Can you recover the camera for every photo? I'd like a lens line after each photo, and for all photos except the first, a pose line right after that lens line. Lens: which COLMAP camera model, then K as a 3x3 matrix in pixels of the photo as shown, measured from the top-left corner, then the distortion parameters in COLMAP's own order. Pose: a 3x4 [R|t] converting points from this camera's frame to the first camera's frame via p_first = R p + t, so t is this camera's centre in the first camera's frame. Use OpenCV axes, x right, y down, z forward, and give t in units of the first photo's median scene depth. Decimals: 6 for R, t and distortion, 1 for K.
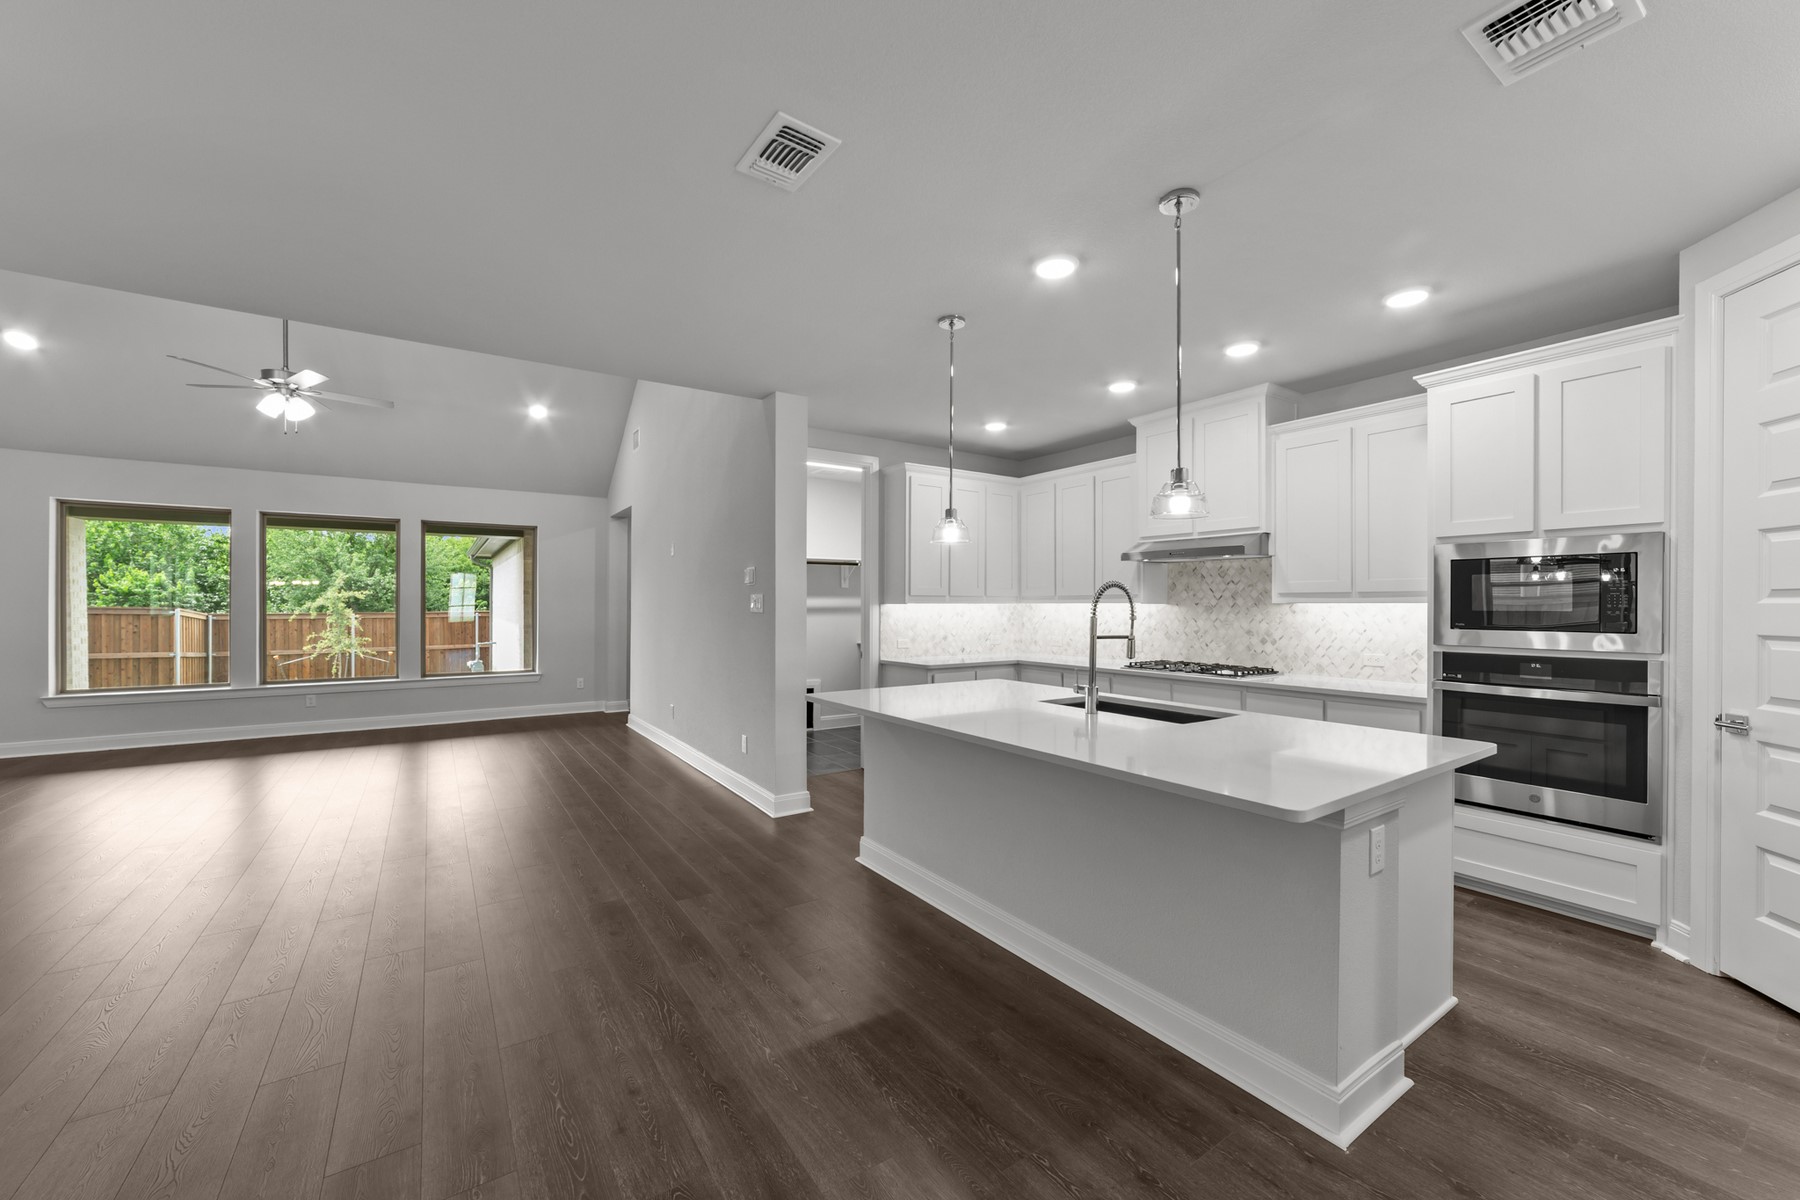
lens RADIAL K [[697.7, 0, 901.8], [0, 697.7, 604.1], [0, 0, 1]] dist [-0.017781, 0.000300]
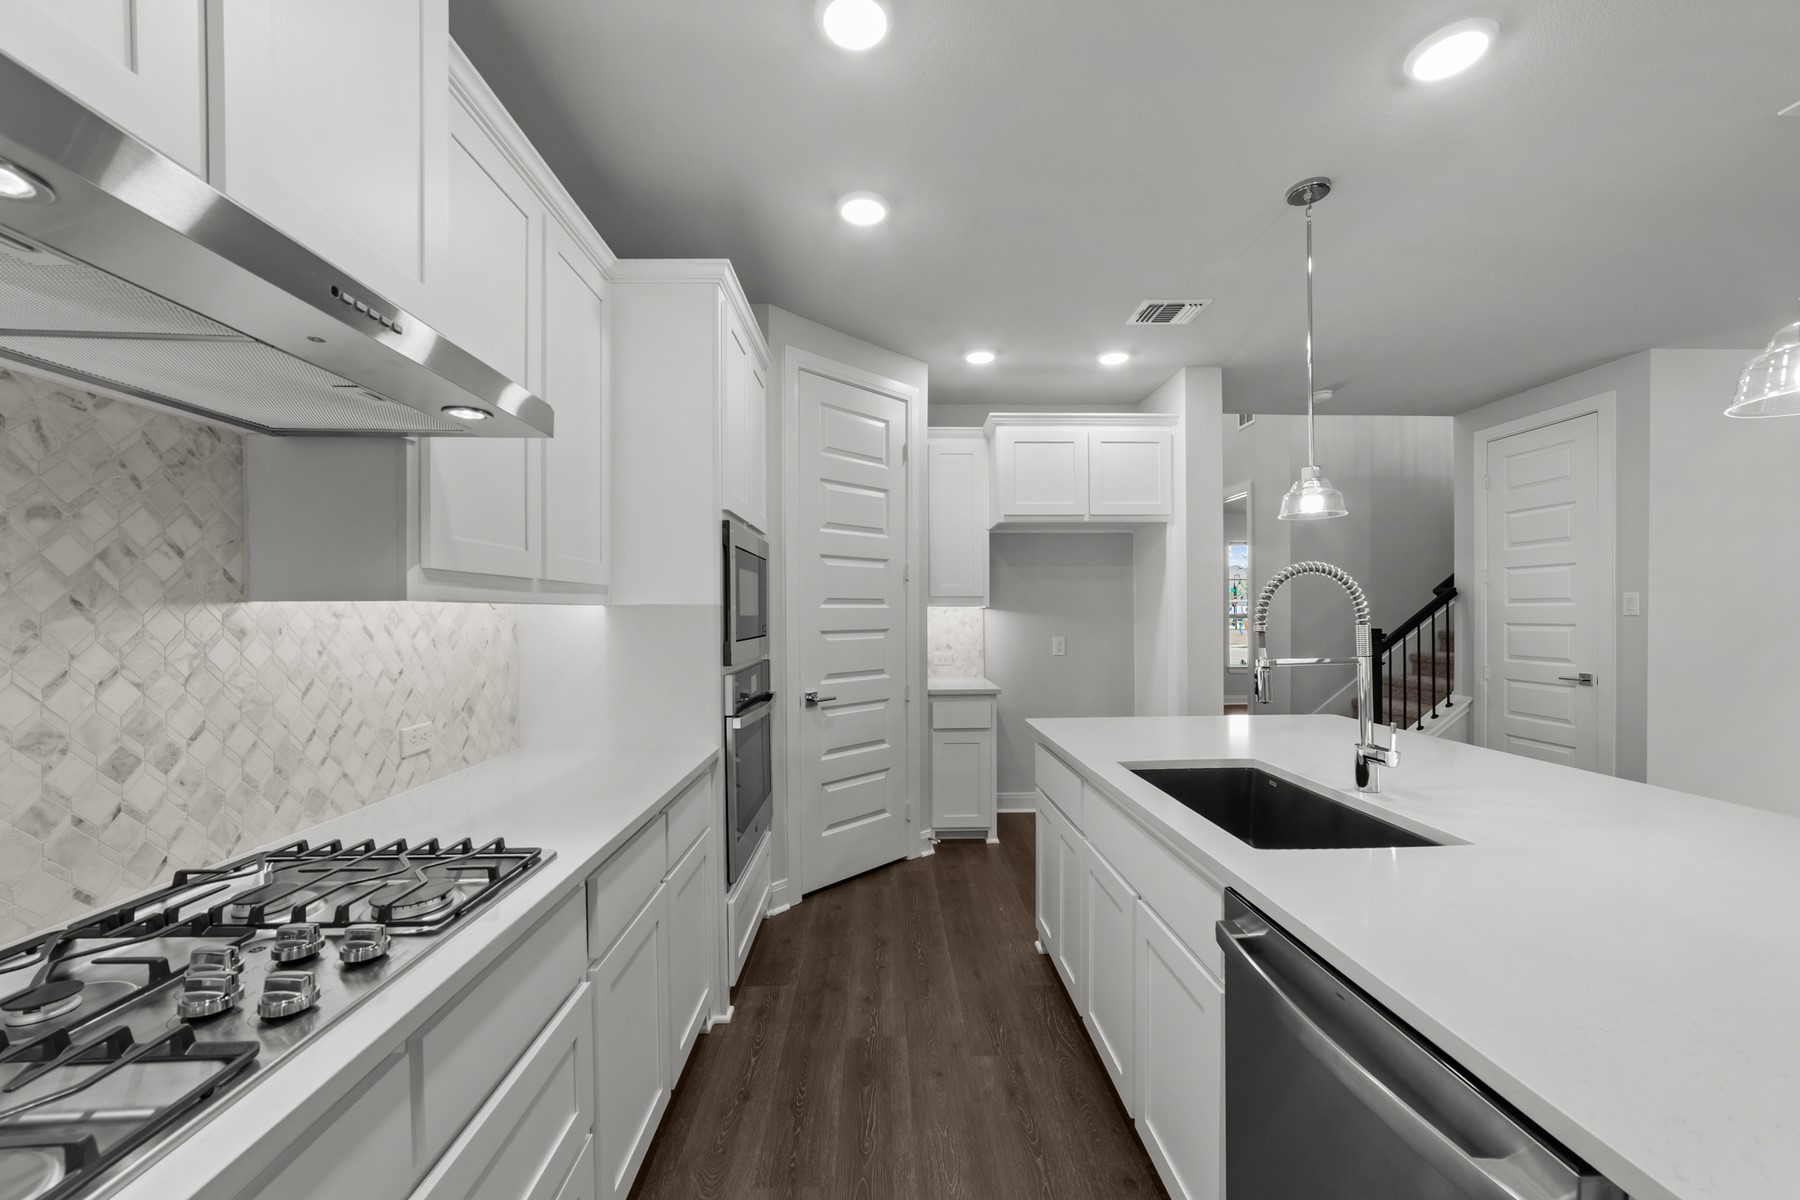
lens RADIAL K [[697.7, 0, 908.8], [0, 697.7, 614.5], [0, 0, 1]] dist [-0.031824, 0.013608]
pose [[-0.848146, 0.000766, 0.529763, 0.168356], [0.003578, 0.999984, 0.004283, 0.003371], [-0.529751, 0.005528, -0.848135, 0.979548]]
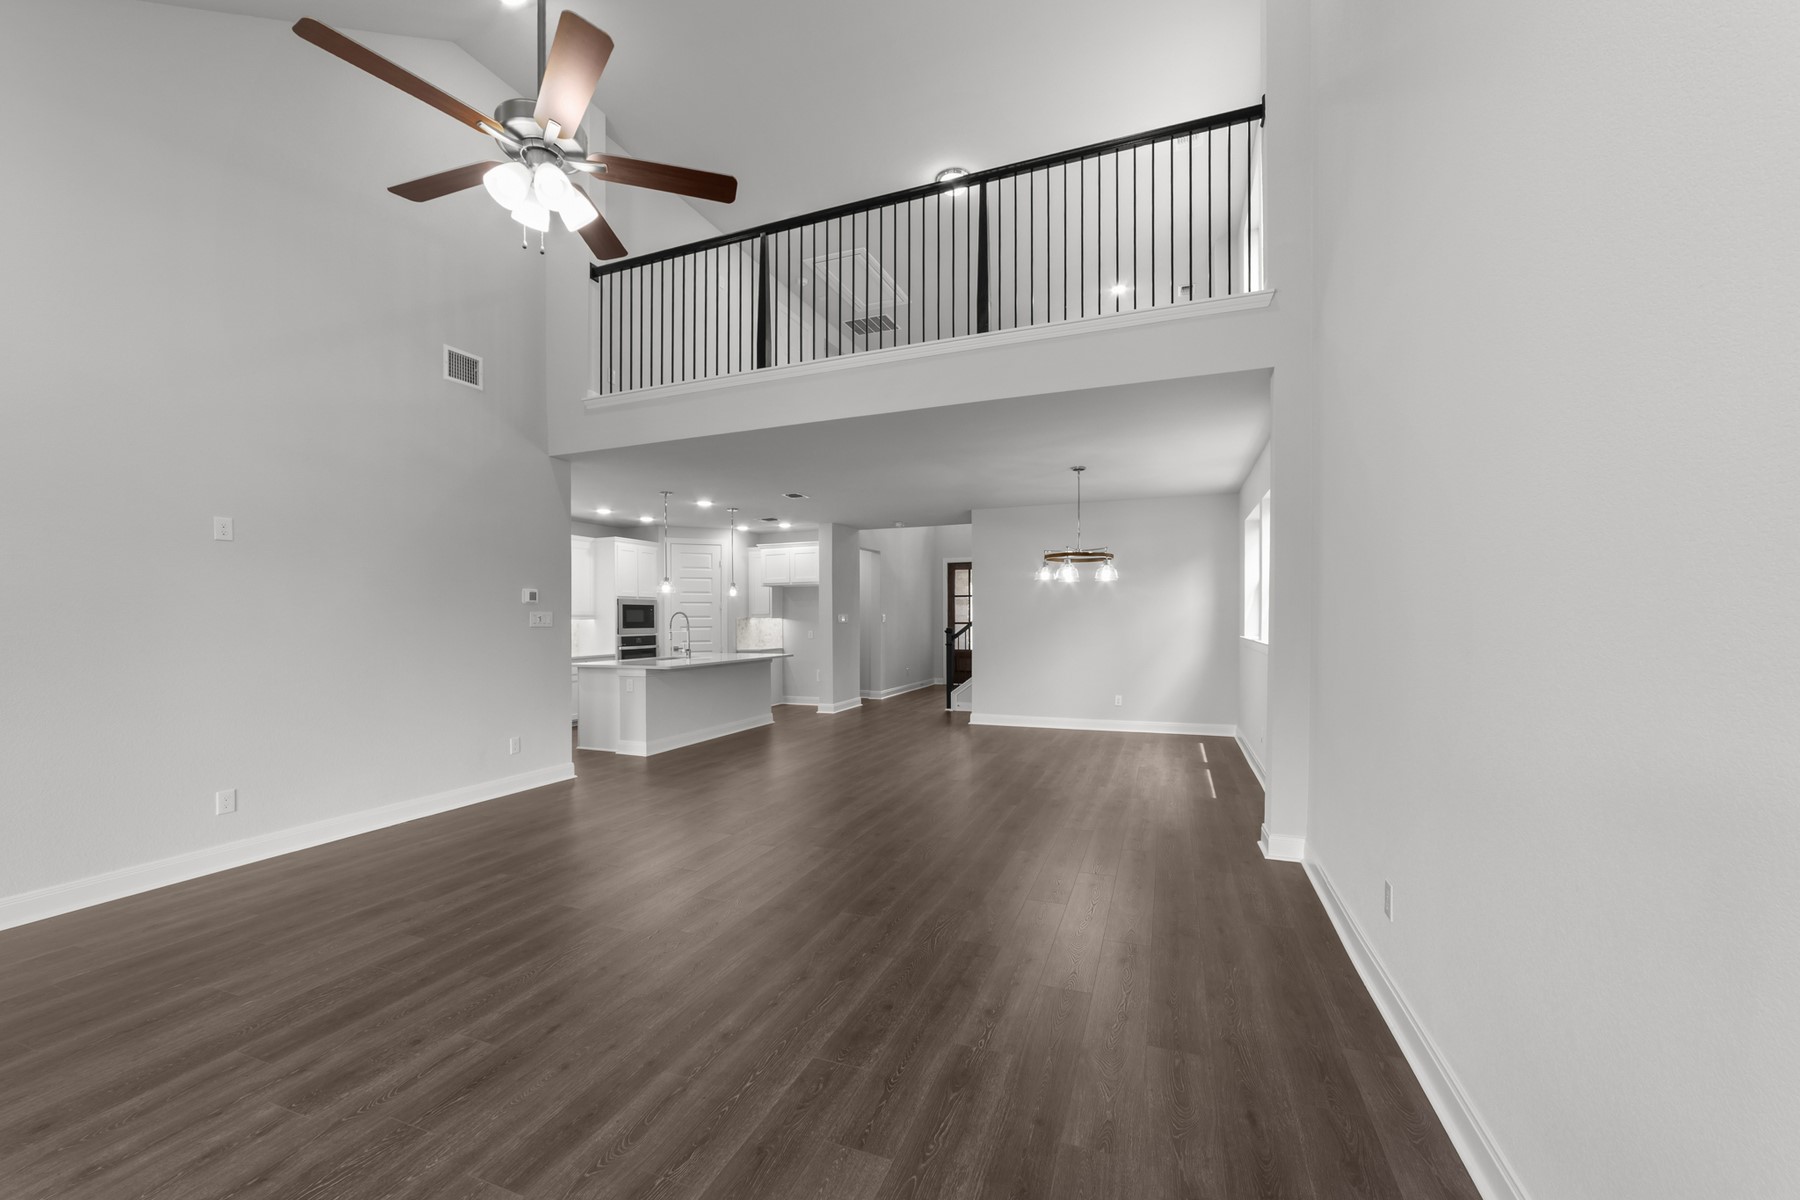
lens RADIAL K [[685.4, 0, 900.0], [0, 685.4, 600.0], [0, 0, 1]] dist [-0.017829, 0.000115]
pose [[-0.572070, 0.026175, 0.819787, -1.425446], [0.005194, 0.999586, -0.028292, 0.002772], [-0.820188, -0.011927, -0.571970, 1.083800]]
